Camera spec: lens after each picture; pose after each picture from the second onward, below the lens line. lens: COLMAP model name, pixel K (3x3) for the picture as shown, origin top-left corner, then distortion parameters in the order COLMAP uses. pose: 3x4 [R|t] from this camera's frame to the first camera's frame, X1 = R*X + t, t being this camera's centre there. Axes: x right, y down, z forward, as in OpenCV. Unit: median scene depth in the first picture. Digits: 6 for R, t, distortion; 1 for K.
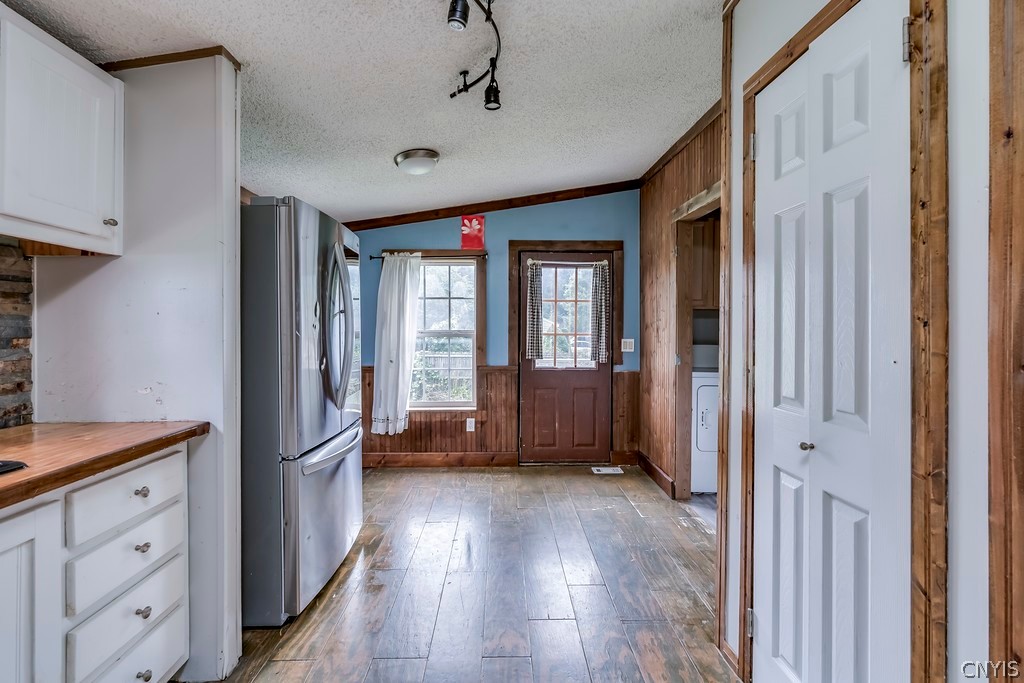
lens RADIAL K [[483.5, 0, 516.2], [0, 483.5, 321.4], [0, 0, 1]] dist [-0.007882, 0.001844]
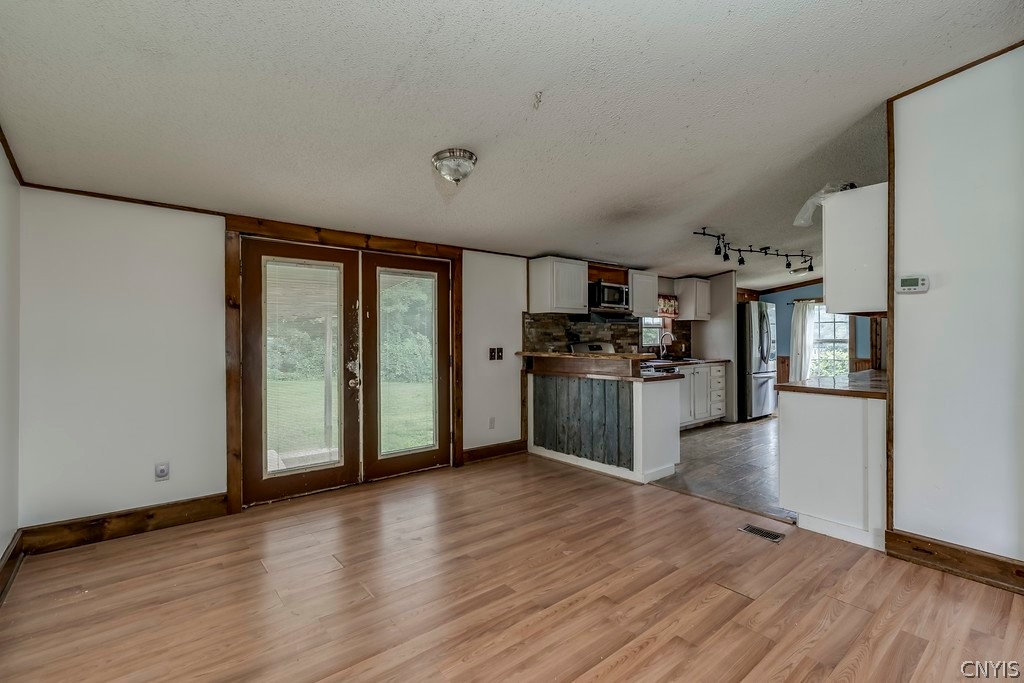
lens RADIAL K [[483.5, 0, 503.1], [0, 483.5, 335.4], [0, 0, 1]] dist [-0.007882, 0.001844]
pose [[0.624659, -0.007117, -0.780865, 0.542684], [0.006893, 0.999970, -0.003600, 0.001307], [0.780867, -0.003134, 0.624689, -1.223566]]
